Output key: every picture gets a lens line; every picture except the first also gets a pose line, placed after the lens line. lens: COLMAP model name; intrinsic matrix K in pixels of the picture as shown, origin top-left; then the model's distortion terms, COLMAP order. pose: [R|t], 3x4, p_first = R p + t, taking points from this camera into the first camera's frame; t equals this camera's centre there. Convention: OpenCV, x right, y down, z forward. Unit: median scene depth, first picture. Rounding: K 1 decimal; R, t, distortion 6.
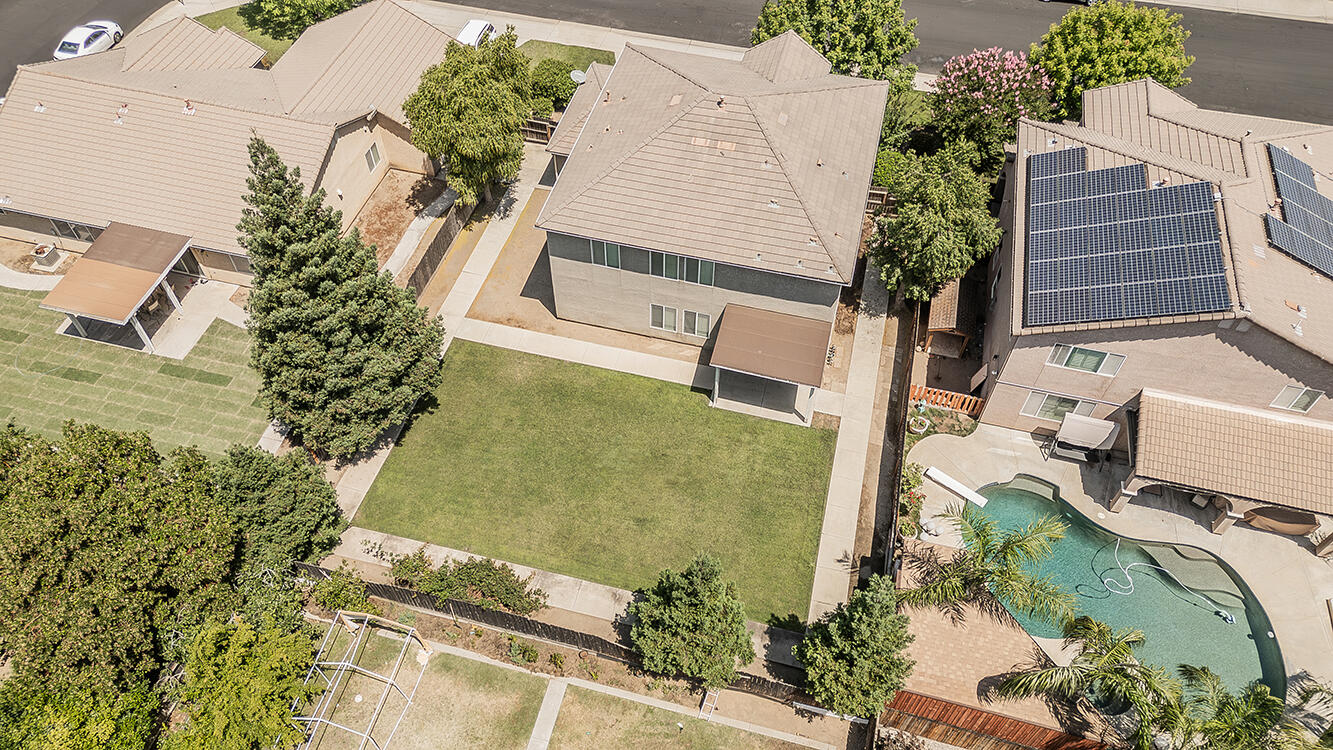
lens RADIAL K [[926.9, 0, 662.3], [0, 926.9, 373.8], [0, 0, 1]] dist [0.073793, -0.042692]
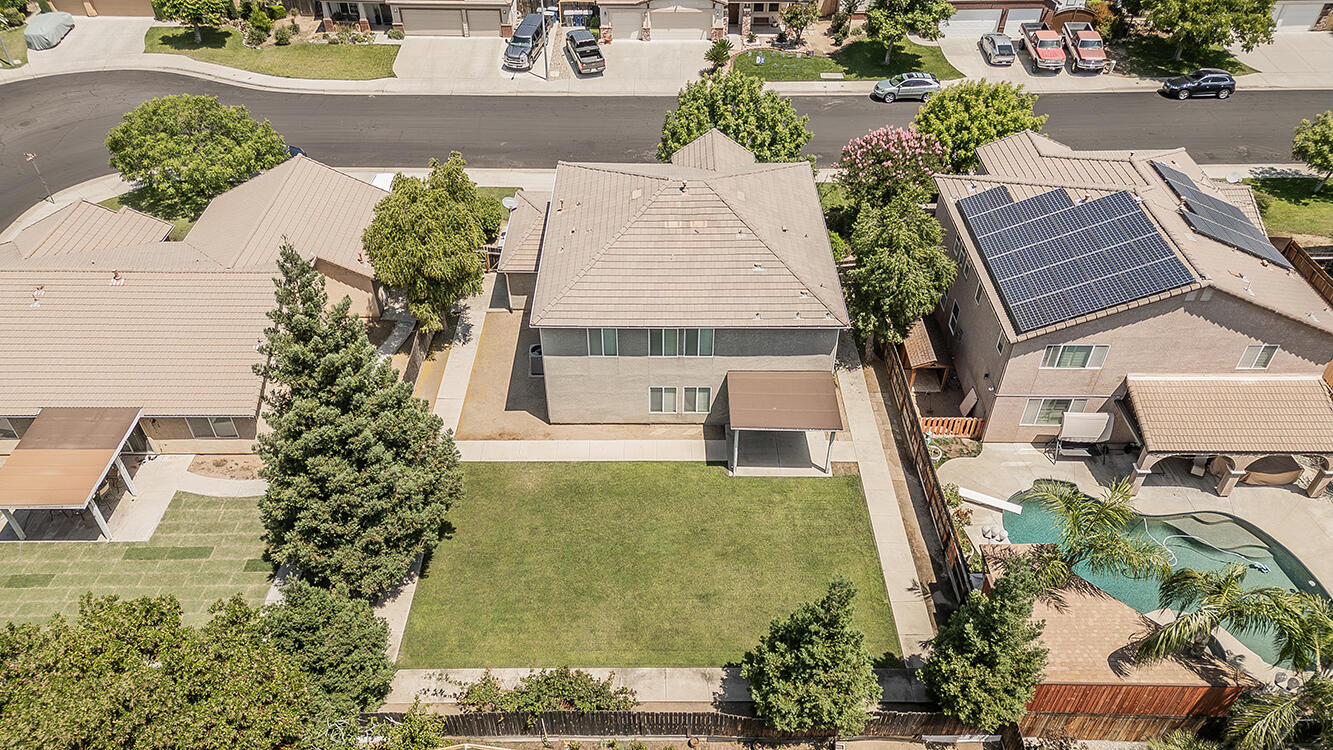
lens RADIAL K [[926.9, 0, 662.3], [0, 926.9, 373.5], [0, 0, 1]] dist [0.073793, -0.042692]
pose [[0.968243, -0.165431, 0.187451, -0.198142], [0.196661, 0.966914, -0.162485, 0.080027], [-0.154369, 0.194189, 0.968742, 0.031300]]
